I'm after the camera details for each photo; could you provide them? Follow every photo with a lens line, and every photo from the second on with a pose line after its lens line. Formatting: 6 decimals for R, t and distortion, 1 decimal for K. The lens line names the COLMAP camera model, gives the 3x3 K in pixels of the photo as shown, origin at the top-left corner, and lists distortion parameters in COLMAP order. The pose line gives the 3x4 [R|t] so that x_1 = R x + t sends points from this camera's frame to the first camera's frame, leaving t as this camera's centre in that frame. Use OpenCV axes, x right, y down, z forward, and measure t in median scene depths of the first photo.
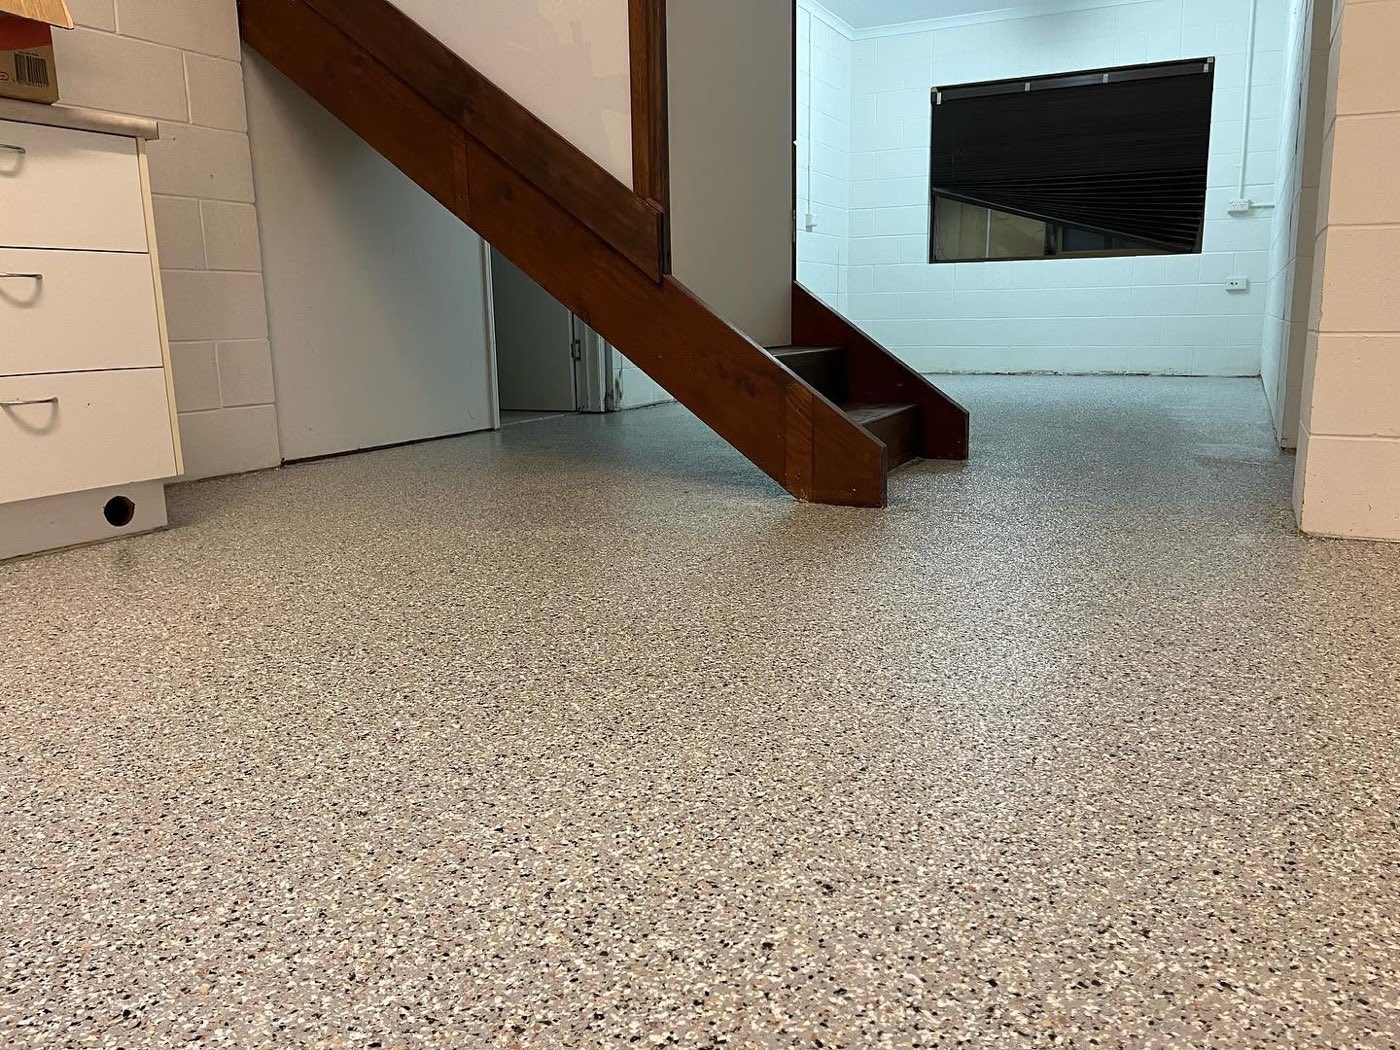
lens RADIAL K [[1054.4, 0, 707.2], [0, 1054.4, 523.2], [0, 0, 1]] dist [0.076808, -0.105975]
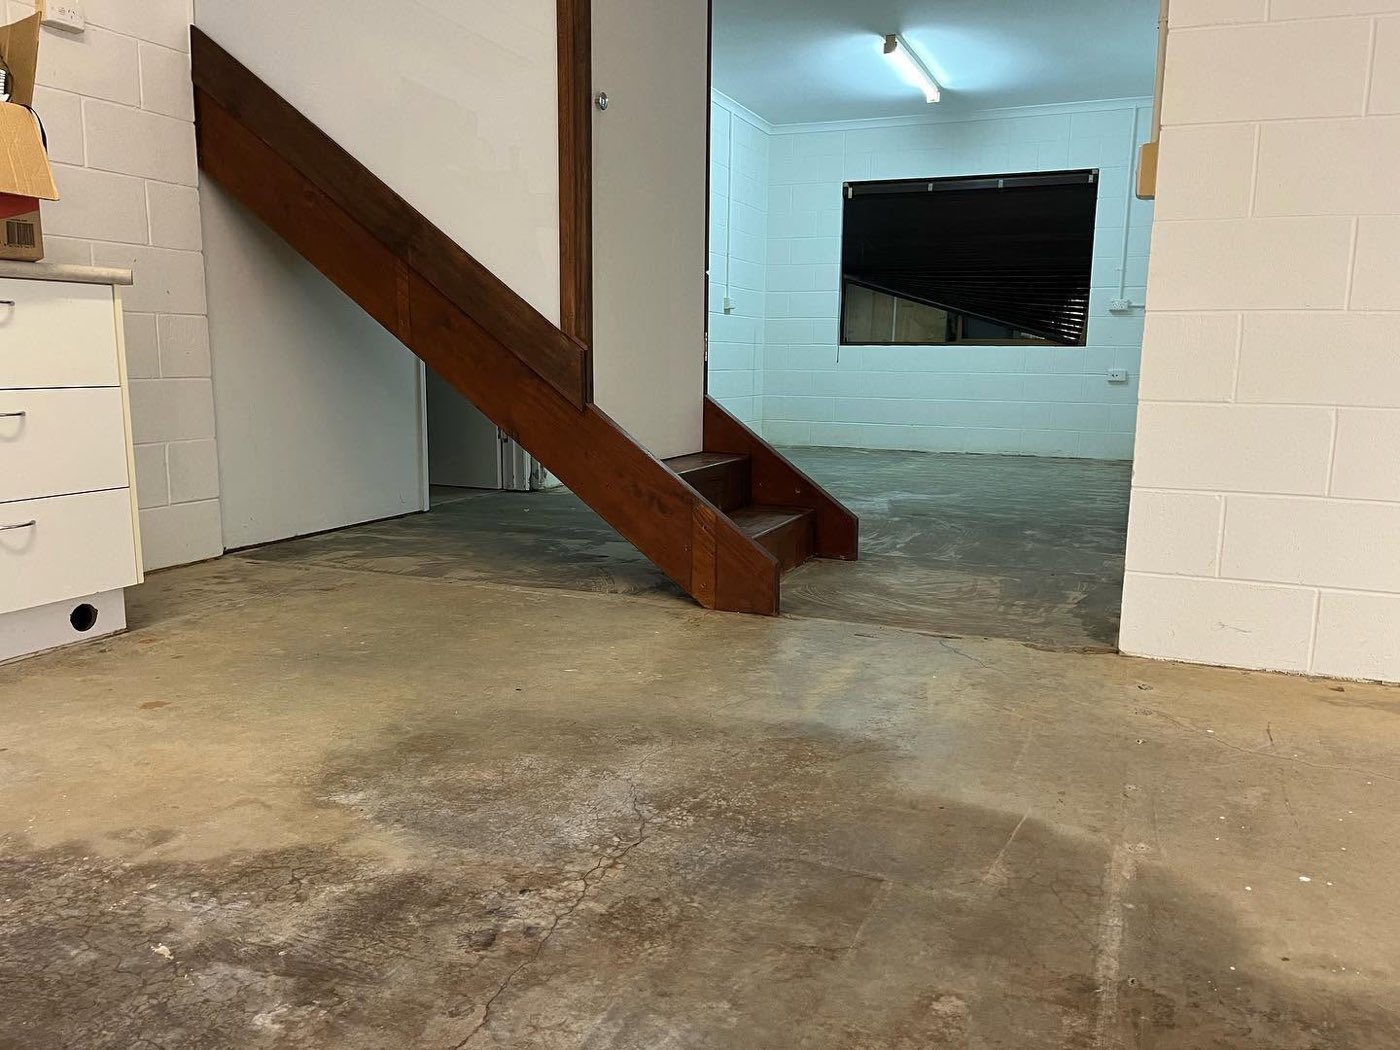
lens RADIAL K [[1069.2, 0, 704.0], [0, 1069.2, 529.1], [0, 0, 1]] dist [0.033745, -0.003176]
pose [[0.997519, 0.016886, 0.068336, 0.007354], [-0.014966, 0.999481, -0.028510, -0.063323], [-0.068782, 0.027416, 0.997255, -0.123788]]
